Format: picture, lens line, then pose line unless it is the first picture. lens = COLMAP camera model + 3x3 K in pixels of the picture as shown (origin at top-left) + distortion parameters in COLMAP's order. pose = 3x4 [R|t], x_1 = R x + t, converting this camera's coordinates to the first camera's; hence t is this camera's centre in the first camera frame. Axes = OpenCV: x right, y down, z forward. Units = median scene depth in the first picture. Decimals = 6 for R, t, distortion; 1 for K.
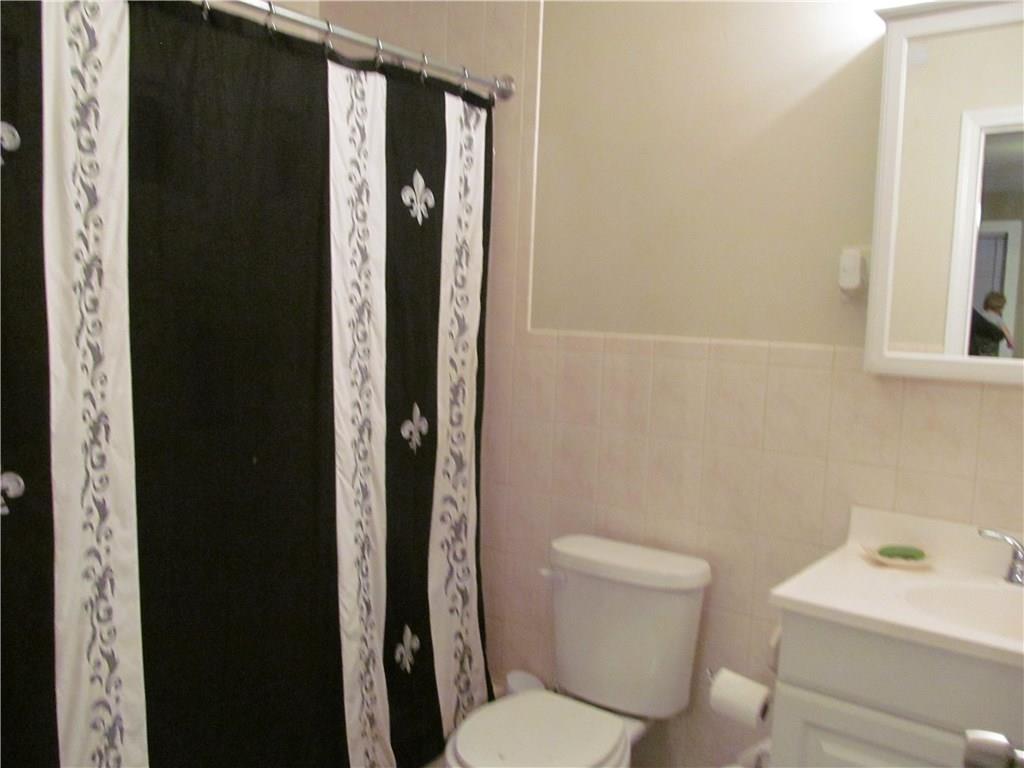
lens RADIAL K [[860.7, 0, 512.0], [0, 860.7, 384.0], [0, 0, 1]] dist [-0.039391, 0.008010]
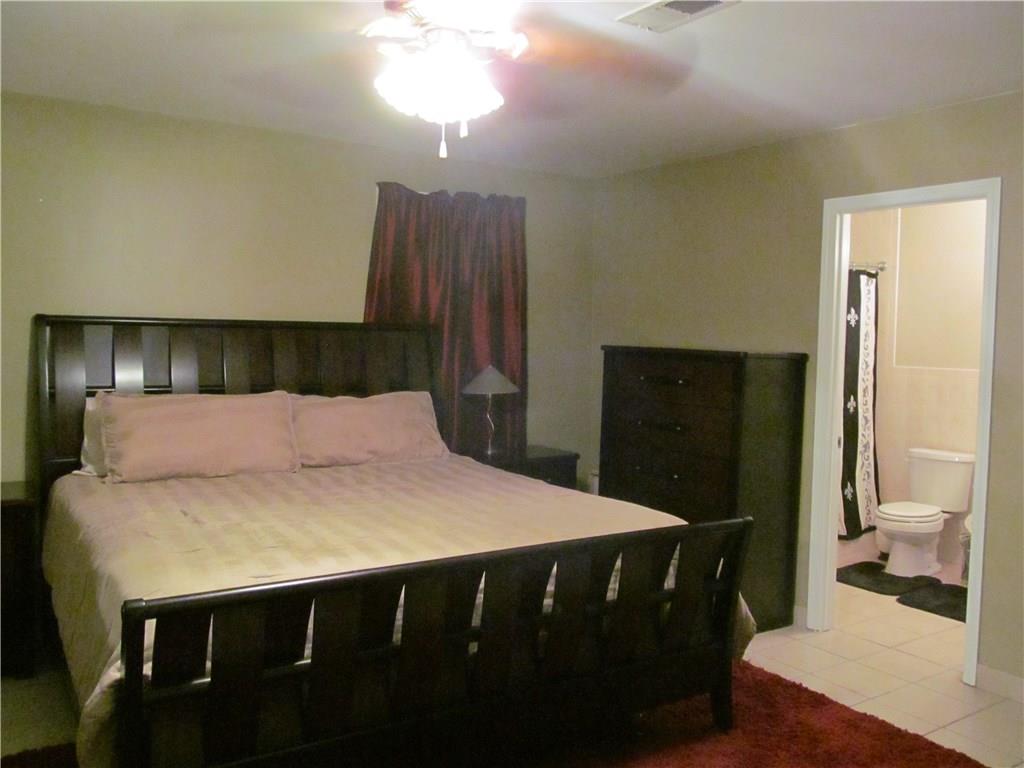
lens RADIAL K [[860.7, 0, 512.0], [0, 860.7, 384.0], [0, 0, 1]] dist [-0.039391, 0.008010]
pose [[0.951062, -0.009796, -0.308845, -0.273745], [-0.002632, 0.999204, -0.039797, 0.089320], [0.308989, 0.038662, 0.950280, -1.686363]]
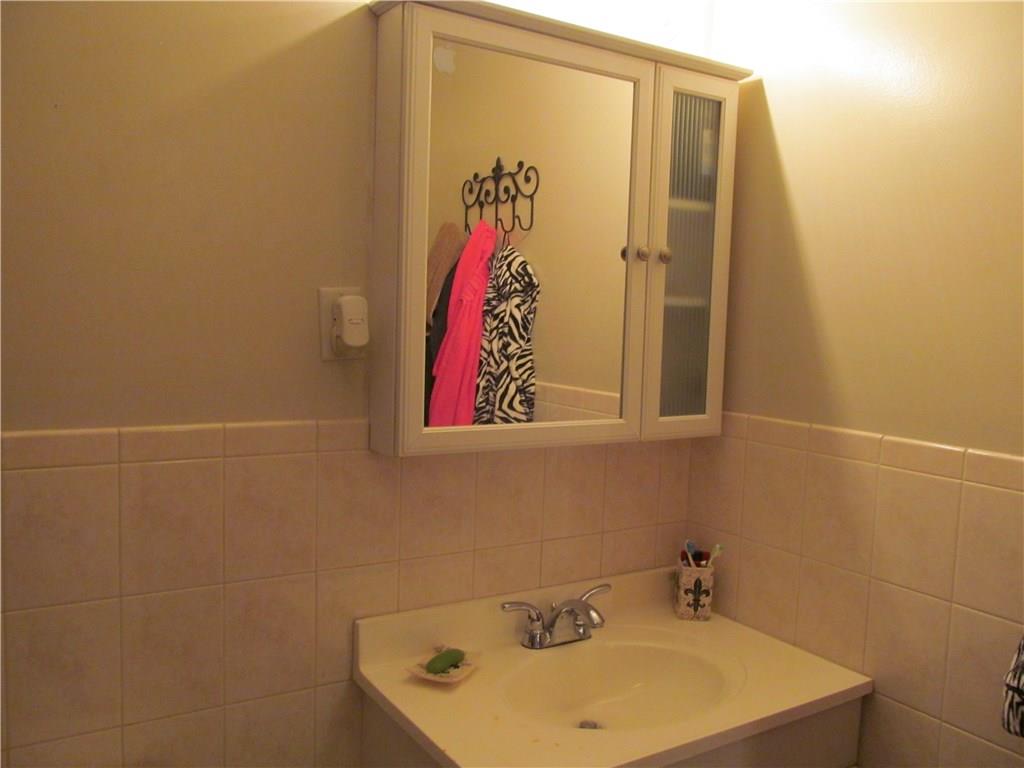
lens RADIAL K [[860.7, 0, 512.0], [0, 860.7, 384.0], [0, 0, 1]] dist [-0.039391, 0.008010]
pose [[0.309906, -0.117498, 0.943479, -0.203998], [0.060414, 0.992763, 0.103791, -0.107790], [-0.948846, 0.024834, 0.314761, 0.461556]]
